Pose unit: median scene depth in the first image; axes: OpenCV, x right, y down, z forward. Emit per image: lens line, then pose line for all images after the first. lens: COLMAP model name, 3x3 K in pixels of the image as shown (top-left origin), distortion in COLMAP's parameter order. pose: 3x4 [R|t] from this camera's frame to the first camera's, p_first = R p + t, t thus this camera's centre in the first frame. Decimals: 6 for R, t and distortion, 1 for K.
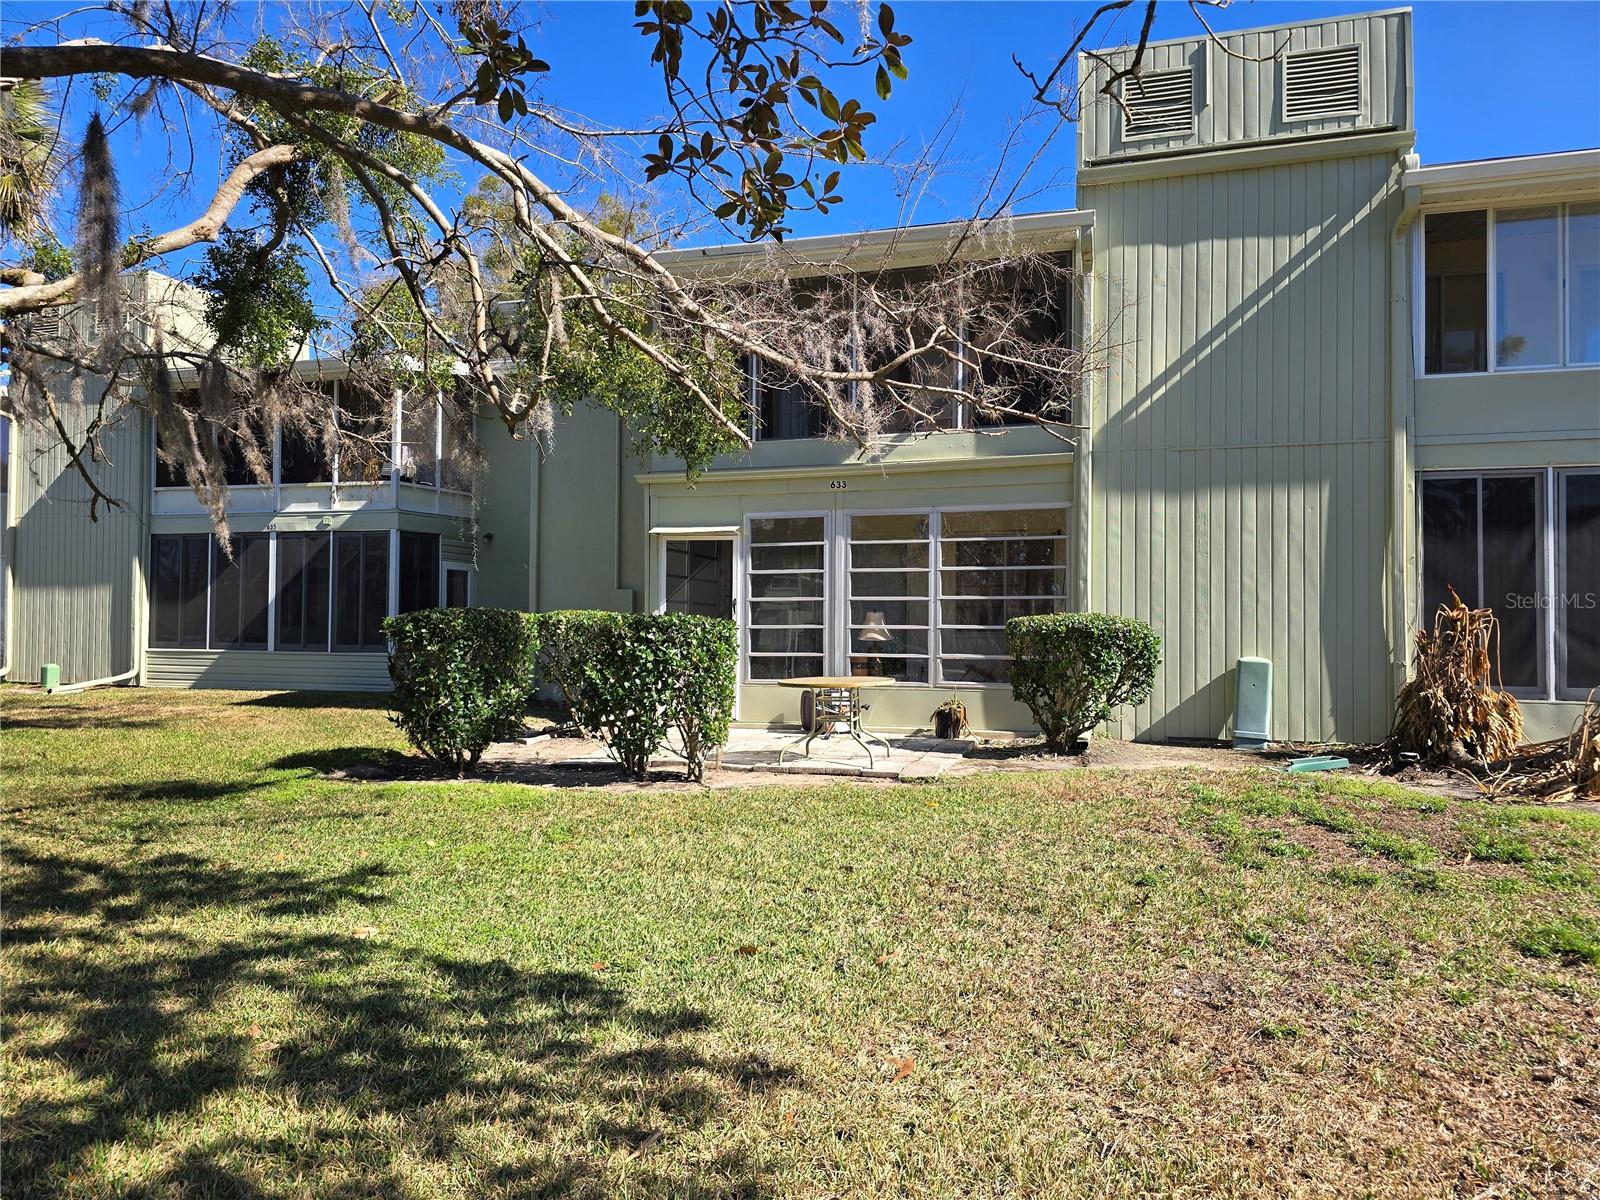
lens RADIAL K [[1075.4, 0, 804.9], [0, 1075.4, 603.7], [0, 0, 1]] dist [0.053604, -0.046269]
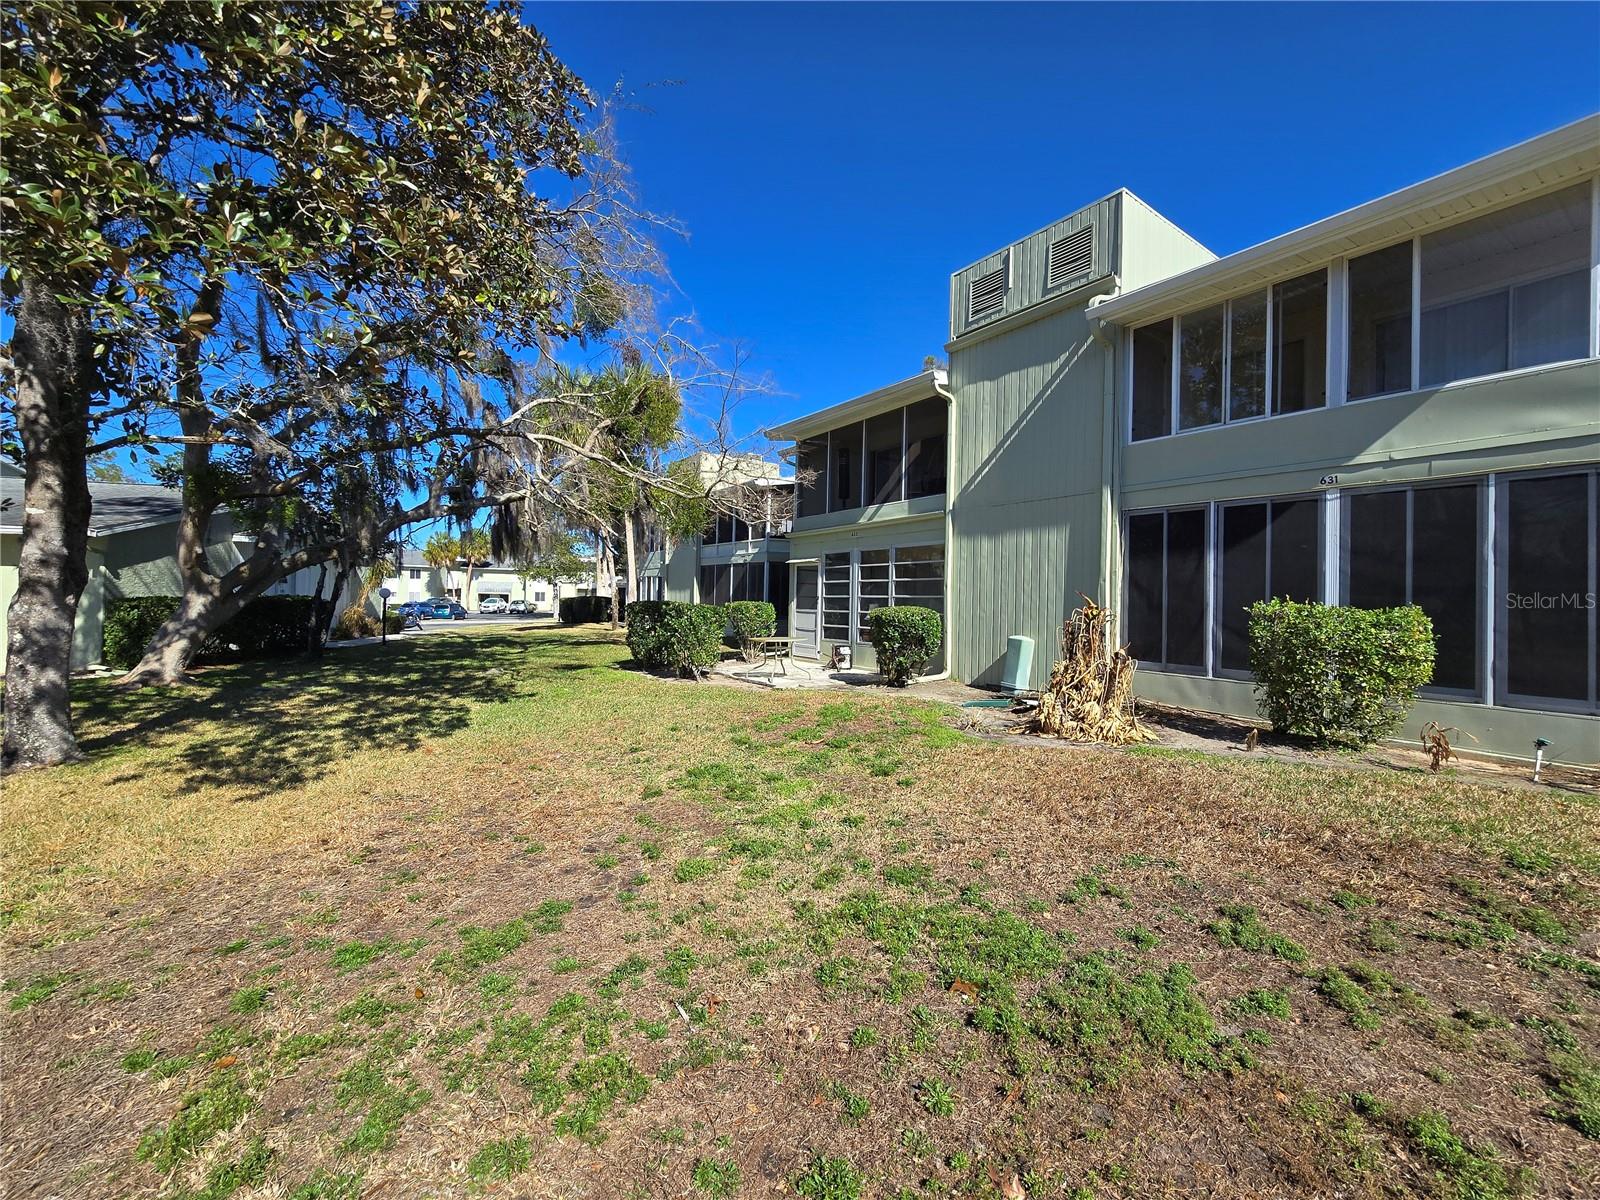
lens RADIAL K [[664.9, 0, 805.9], [0, 664.9, 595.7], [0, 0, 1]] dist [-0.002284, 0.000002]
pose [[0.783681, 0.005845, -0.621137, 0.784845], [-0.004421, 0.999983, 0.003832, -0.011477], [0.621148, -0.000257, 0.783693, 0.057374]]
